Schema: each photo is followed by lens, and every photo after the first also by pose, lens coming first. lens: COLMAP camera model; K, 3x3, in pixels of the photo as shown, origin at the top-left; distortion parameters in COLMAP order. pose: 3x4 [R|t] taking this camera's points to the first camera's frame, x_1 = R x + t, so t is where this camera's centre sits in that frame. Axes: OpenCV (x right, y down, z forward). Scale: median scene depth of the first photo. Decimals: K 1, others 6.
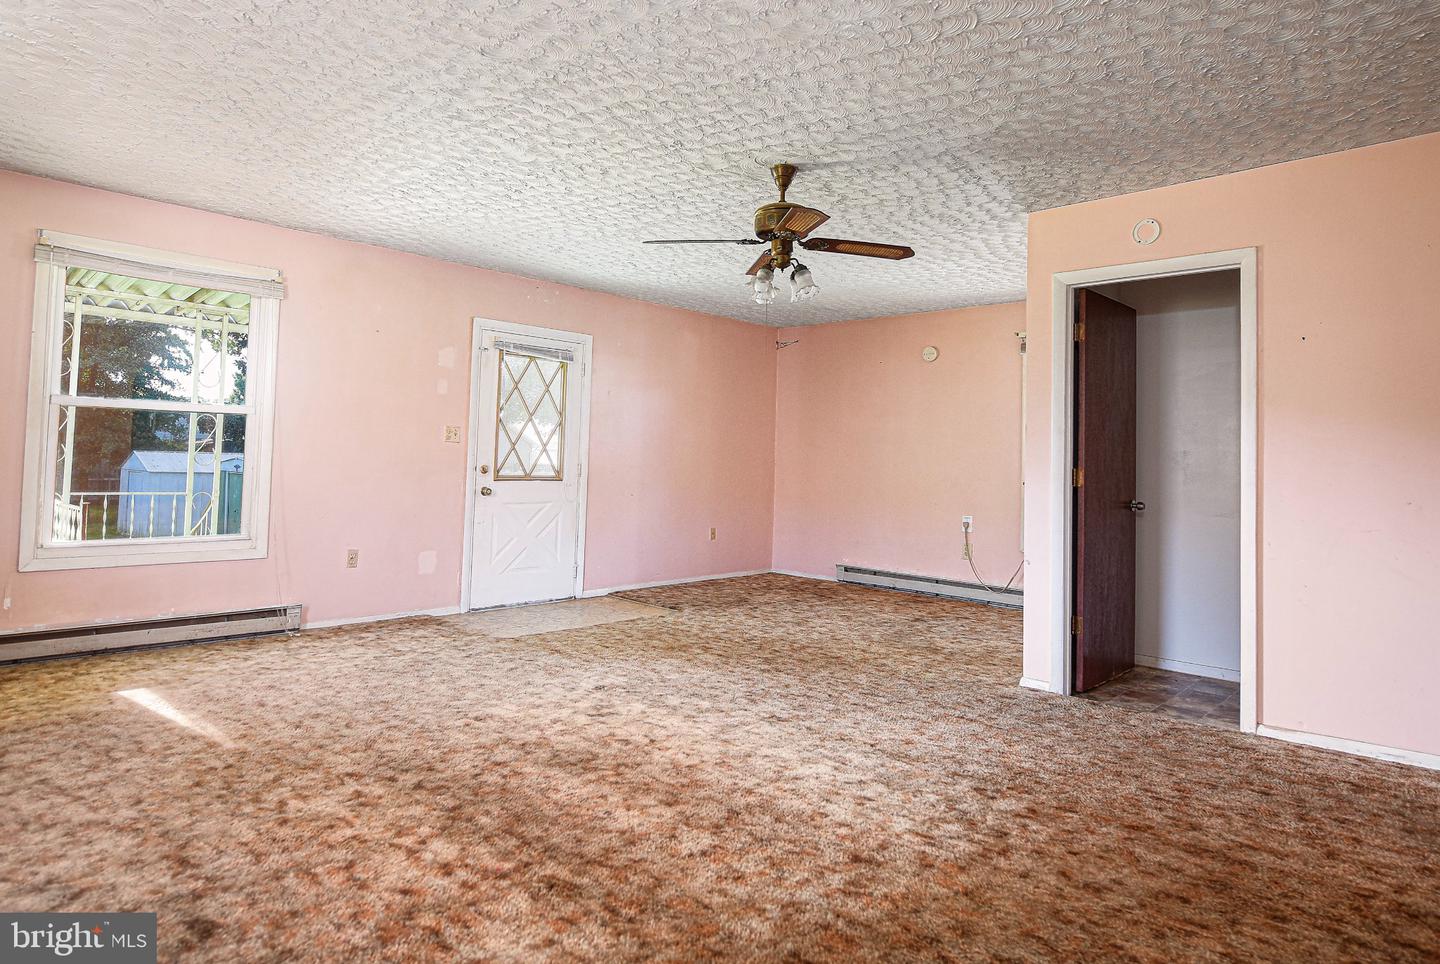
lens RADIAL K [[819.6, 0, 719.5], [0, 819.6, 438.2], [0, 0, 1]] dist [-0.003144, -0.004455]
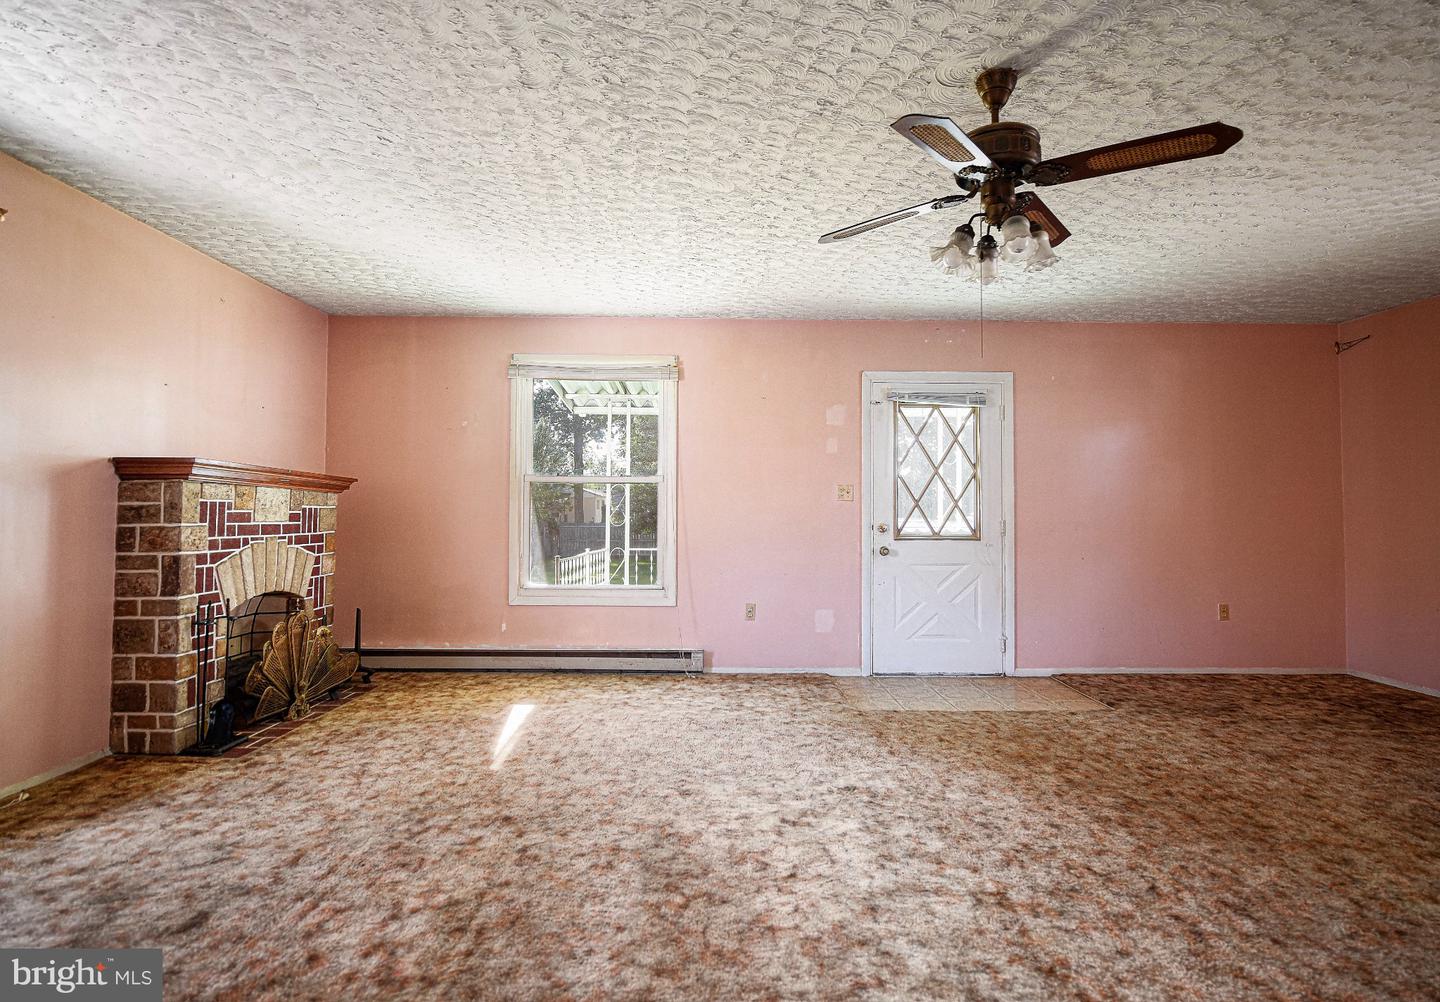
lens RADIAL K [[761.3, 0, 719.9], [0, 761.3, 487.3], [0, 0, 1]] dist [-0.005499, -0.002223]
pose [[0.705189, -0.046201, -0.707513, 0.396051], [0.032371, 0.998932, -0.032966, 0.025417], [0.708280, 0.000344, 0.705931, 0.449031]]
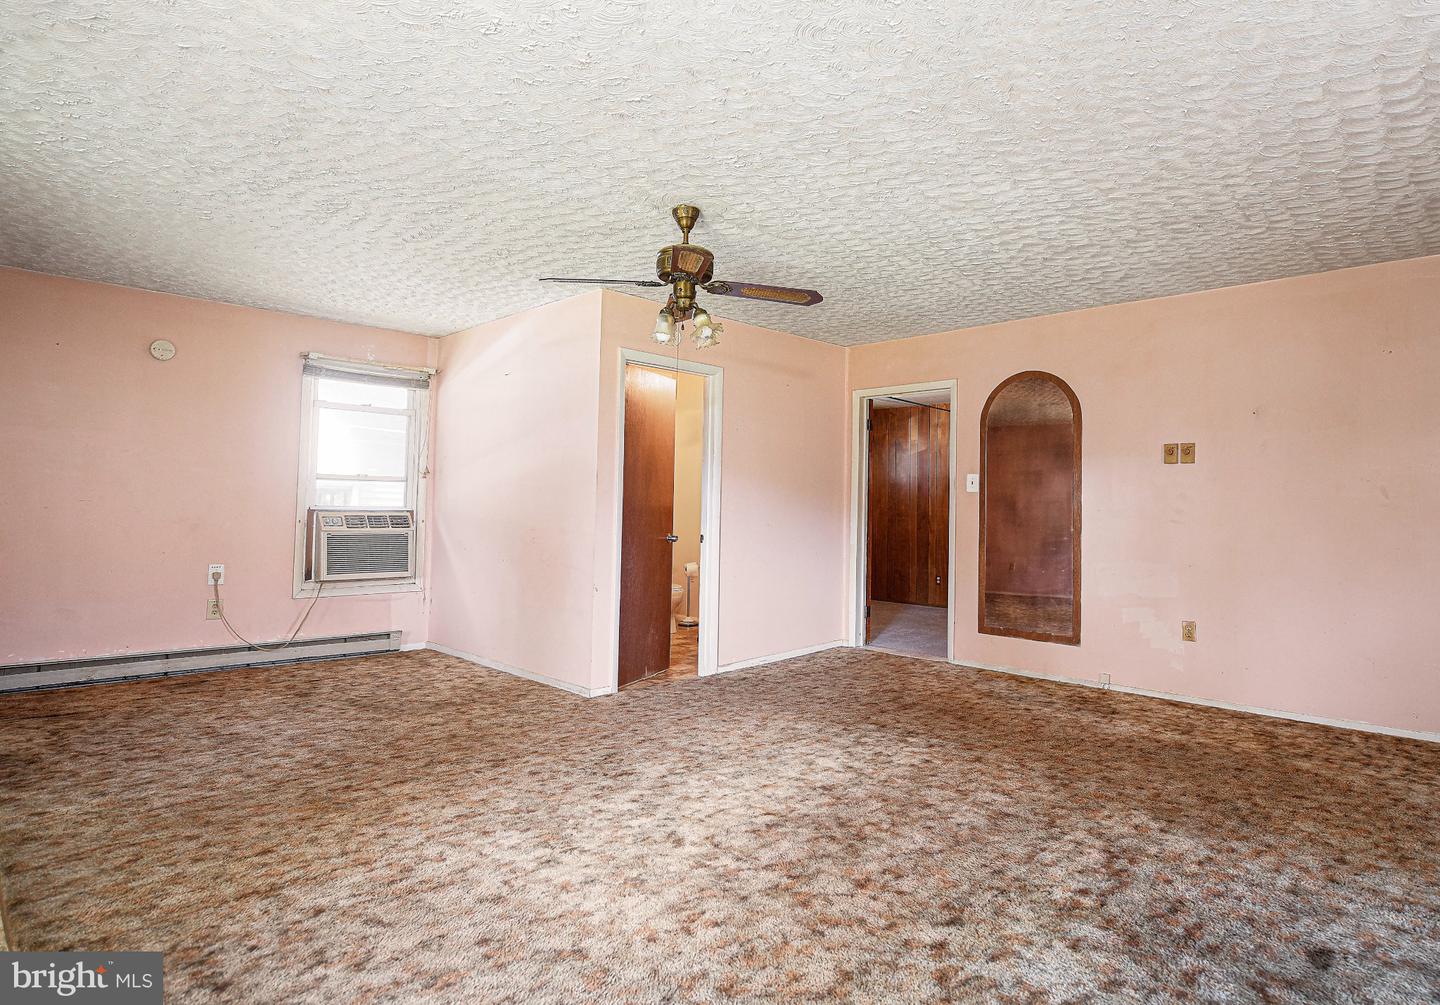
lens RADIAL K [[815.5, 0, 718.5], [0, 815.5, 501.5], [0, 0, 1]] dist [-0.007940, 0.001332]
pose [[0.021565, -0.016082, 0.999638, -1.011282], [-0.041556, 0.998992, 0.016968, -0.000024], [-0.998903, -0.041907, 0.020875, 1.057265]]
